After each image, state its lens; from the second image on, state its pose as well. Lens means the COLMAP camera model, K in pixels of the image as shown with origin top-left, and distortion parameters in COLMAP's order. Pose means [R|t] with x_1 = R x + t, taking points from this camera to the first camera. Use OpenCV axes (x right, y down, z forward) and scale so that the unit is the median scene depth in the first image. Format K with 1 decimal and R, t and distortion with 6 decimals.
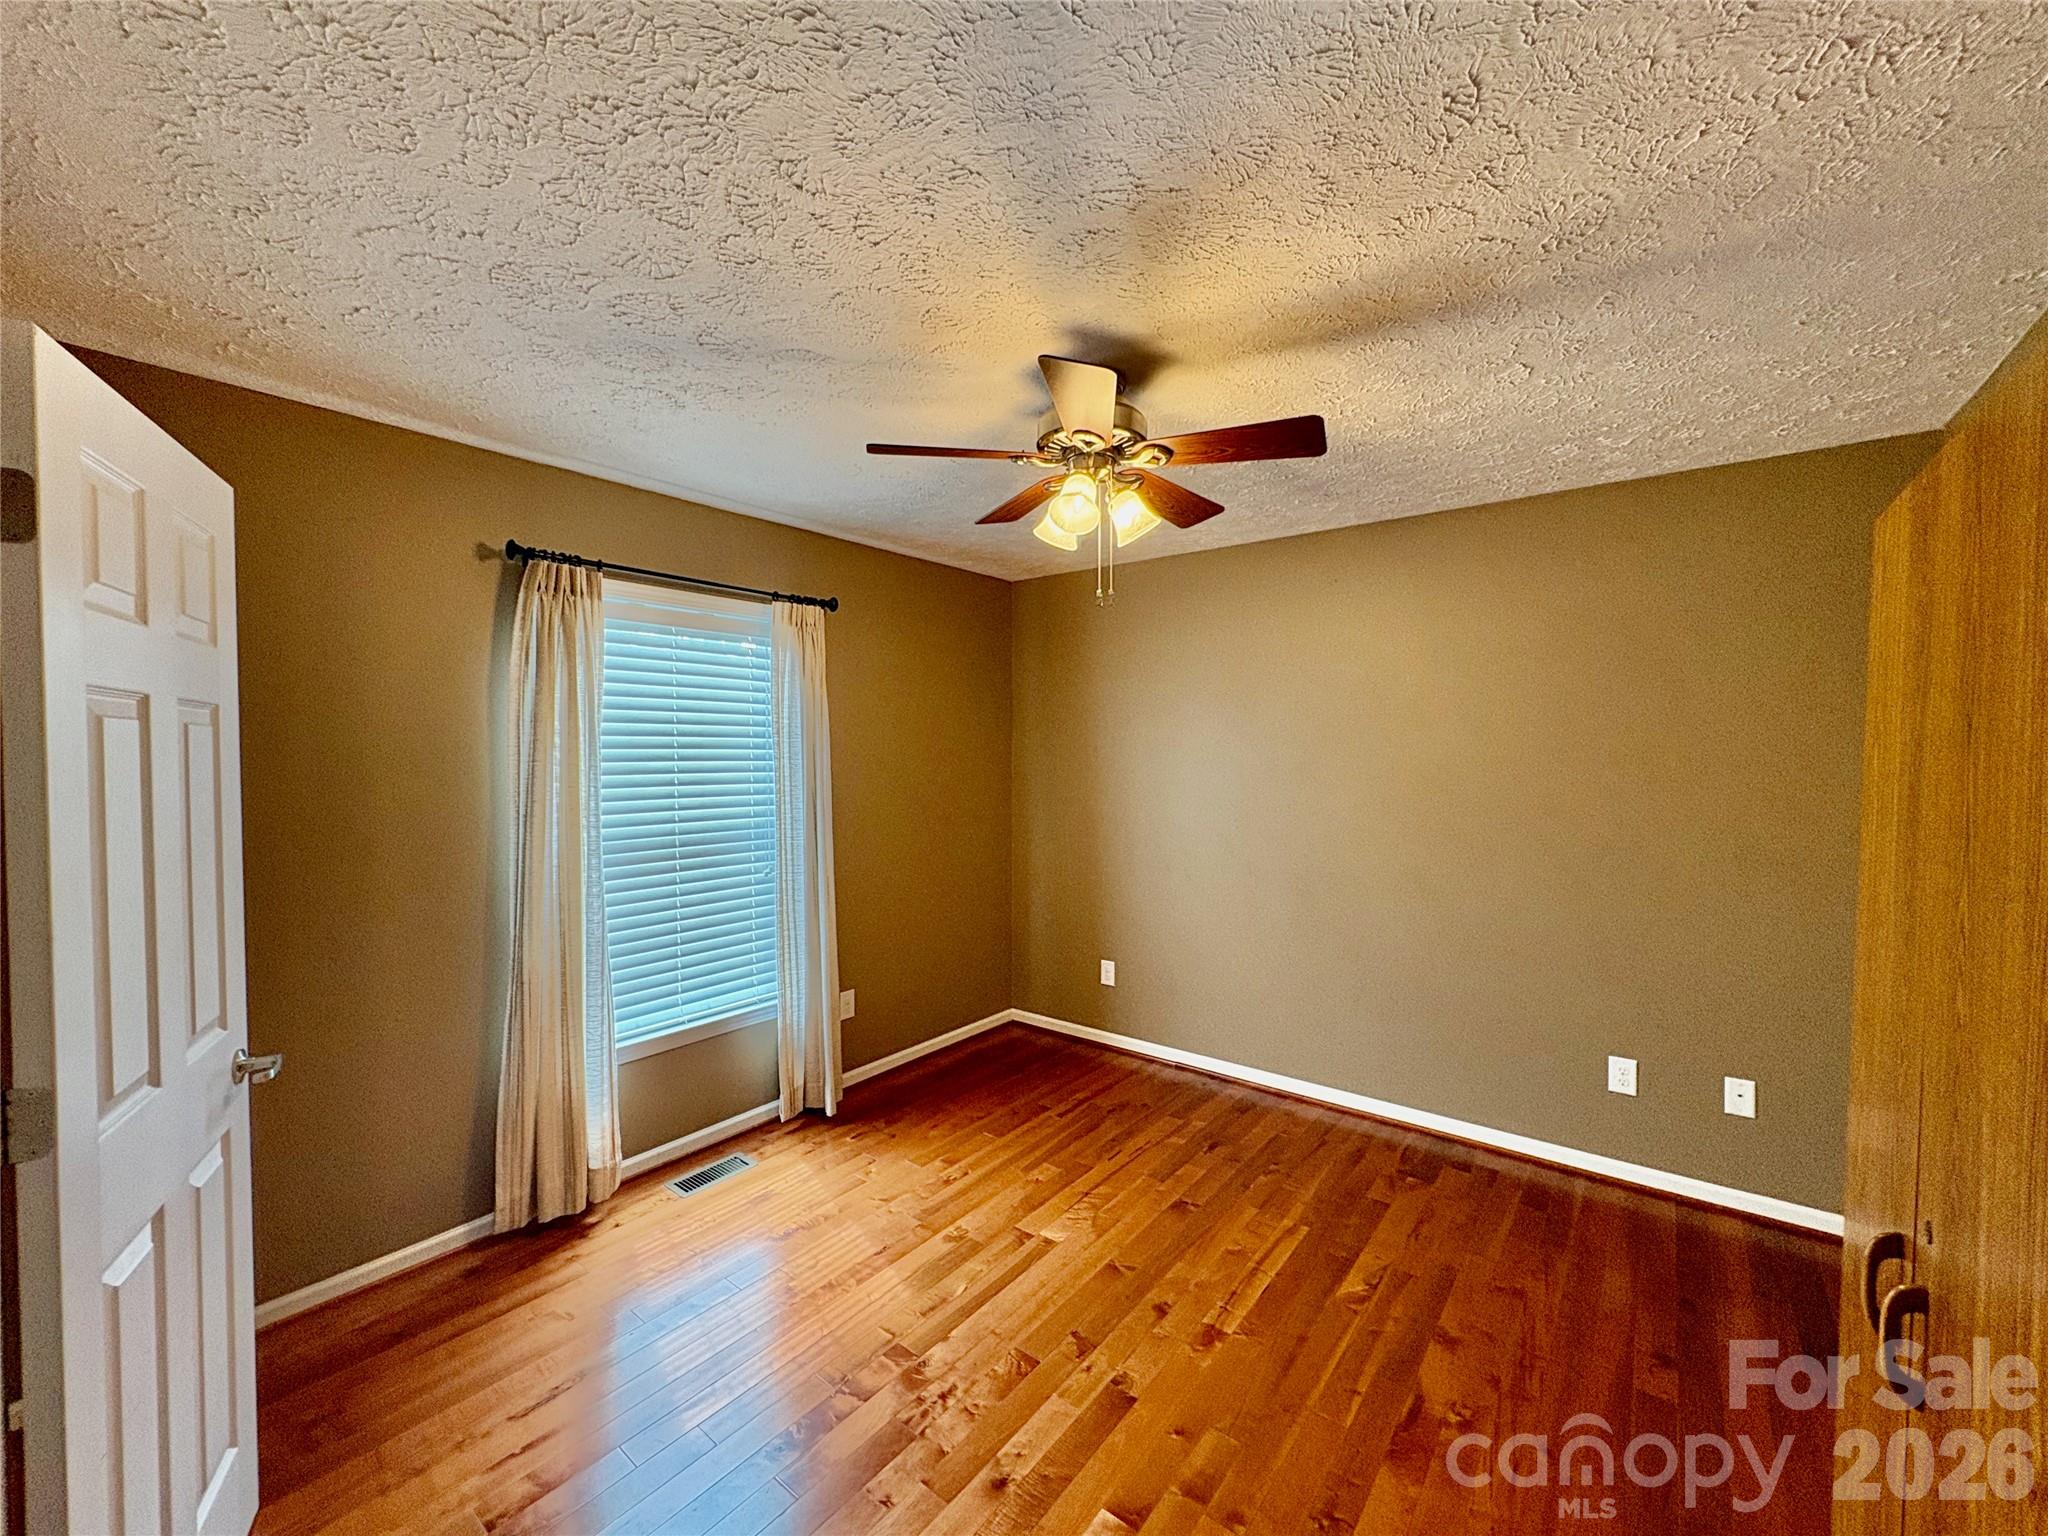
lens RADIAL K [[817.4, 0, 1025.5], [0, 817.4, 770.7], [0, 0, 1]] dist [0.000307, 0.000571]
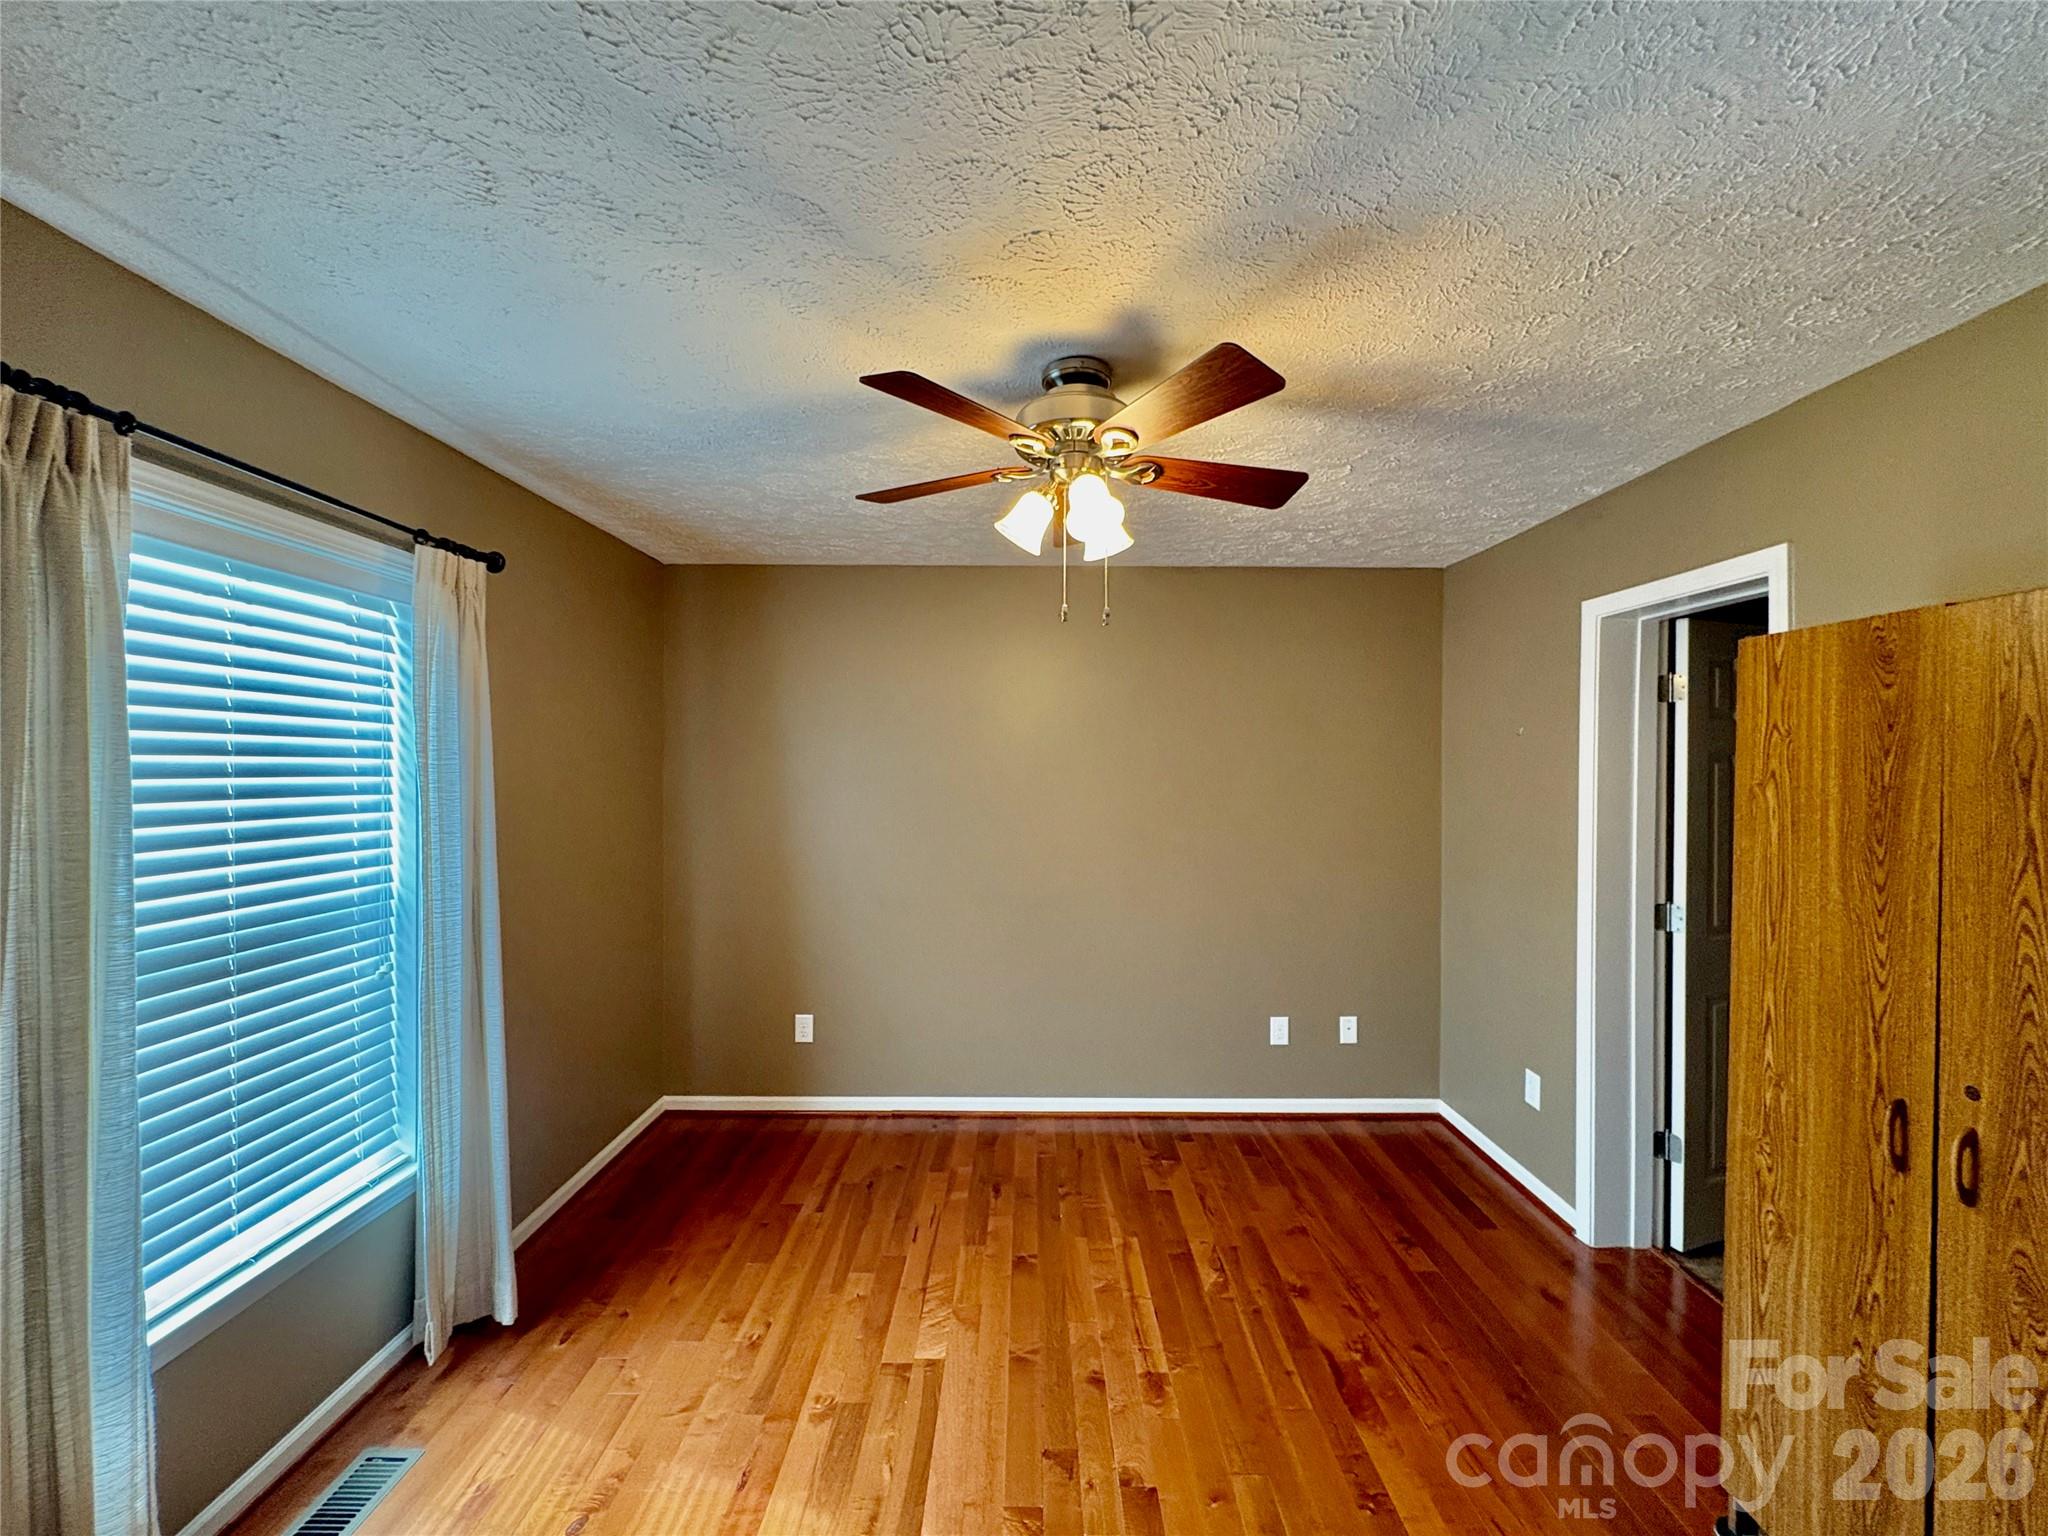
lens RADIAL K [[813.1, 0, 1025.9], [0, 813.1, 769.4], [0, 0, 1]] dist [-0.001761, 0.000059]
pose [[0.786720, 0.002073, 0.617306, -0.352118], [0.011395, 0.999775, -0.017880, -0.016254], [-0.617204, 0.021101, 0.786520, 0.230101]]
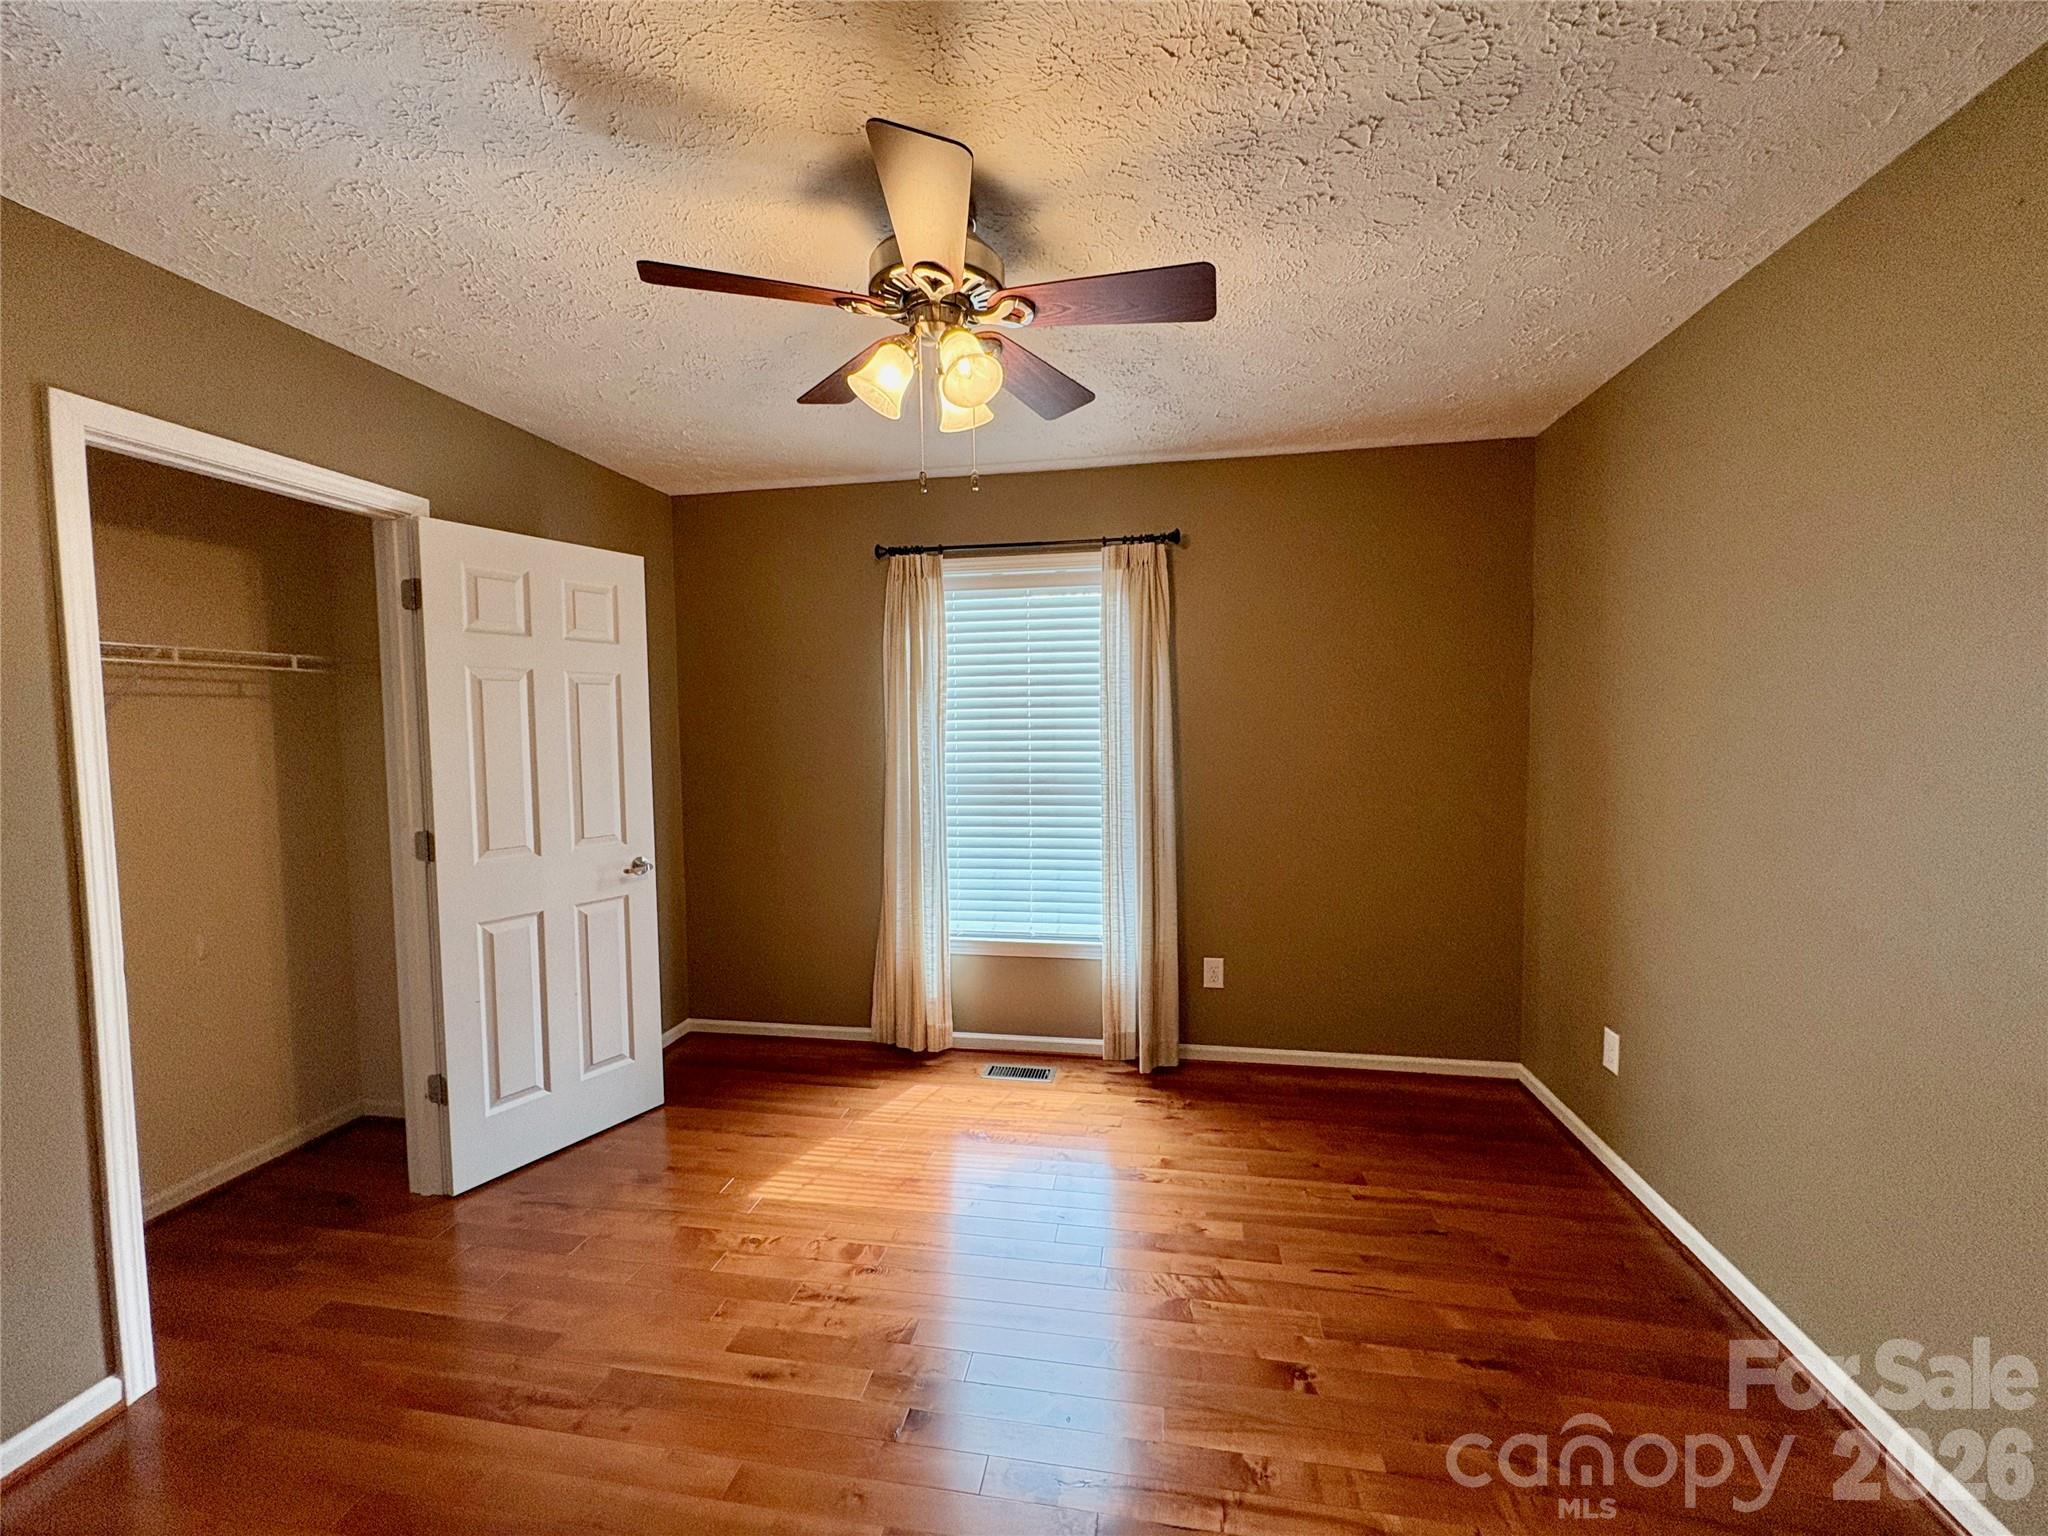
lens RADIAL K [[817.4, 0, 1025.5], [0, 817.4, 770.7], [0, 0, 1]] dist [0.000307, 0.000571]
pose [[0.473365, 0.043681, -0.879783, 0.587900], [-0.011033, 0.998985, 0.043664, 0.026904], [0.880797, -0.010962, 0.473367, 0.470965]]
